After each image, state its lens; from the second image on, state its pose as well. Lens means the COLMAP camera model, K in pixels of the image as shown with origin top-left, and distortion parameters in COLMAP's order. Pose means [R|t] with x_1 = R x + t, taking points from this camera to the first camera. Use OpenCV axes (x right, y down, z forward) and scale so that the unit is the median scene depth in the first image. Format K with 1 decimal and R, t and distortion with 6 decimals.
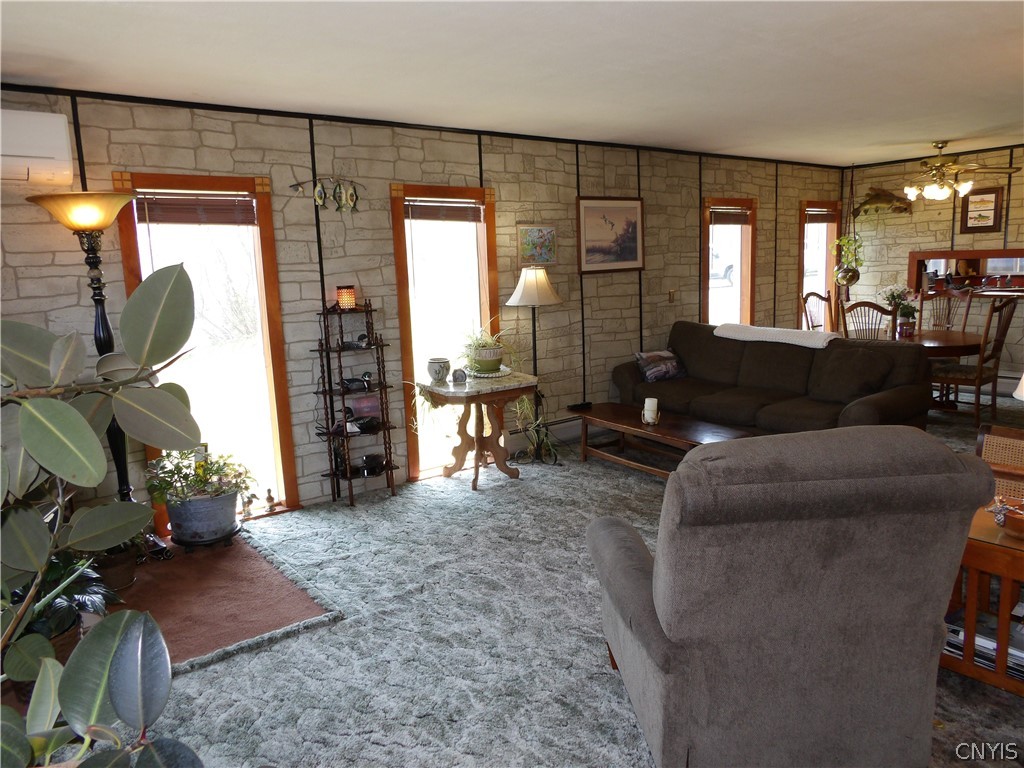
lens RADIAL K [[739.0, 0, 502.3], [0, 739.0, 385.2], [0, 0, 1]] dist [0.004426, 0.001538]
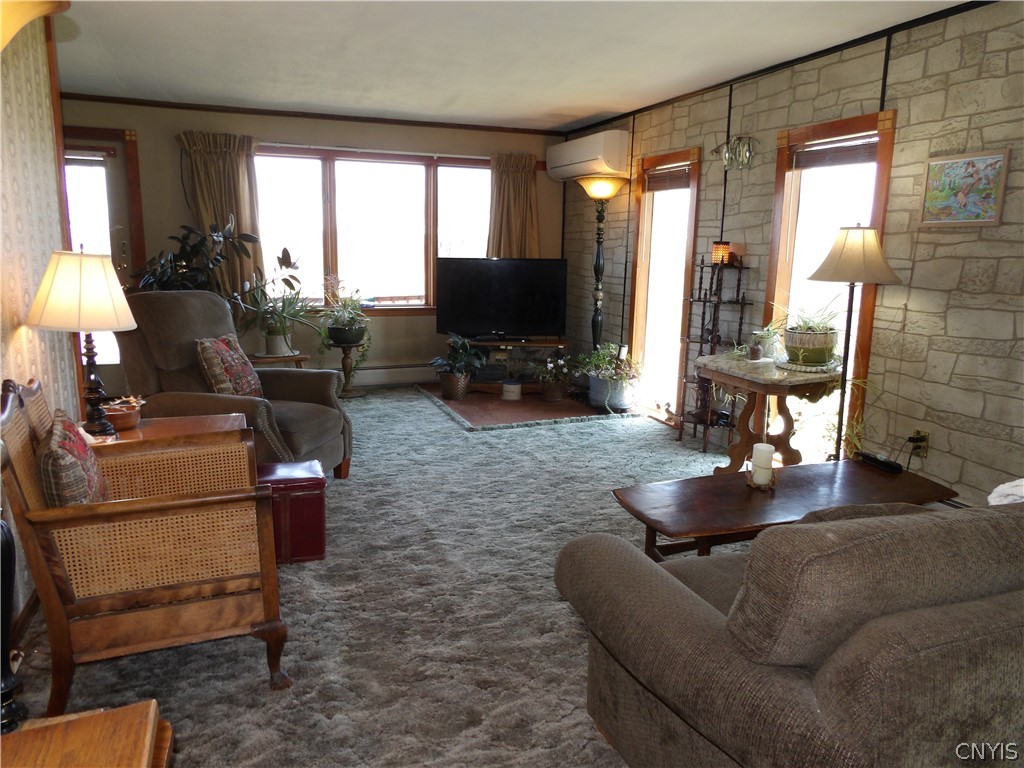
lens RADIAL K [[739.0, 0, 512.1], [0, 739.0, 380.0], [0, 0, 1]] dist [0.004426, 0.001538]
pose [[-0.310849, 0.196734, -0.929876, 0.692823], [-0.166468, 0.951952, 0.257053, -0.130180], [0.935768, 0.234699, -0.263163, 0.809400]]
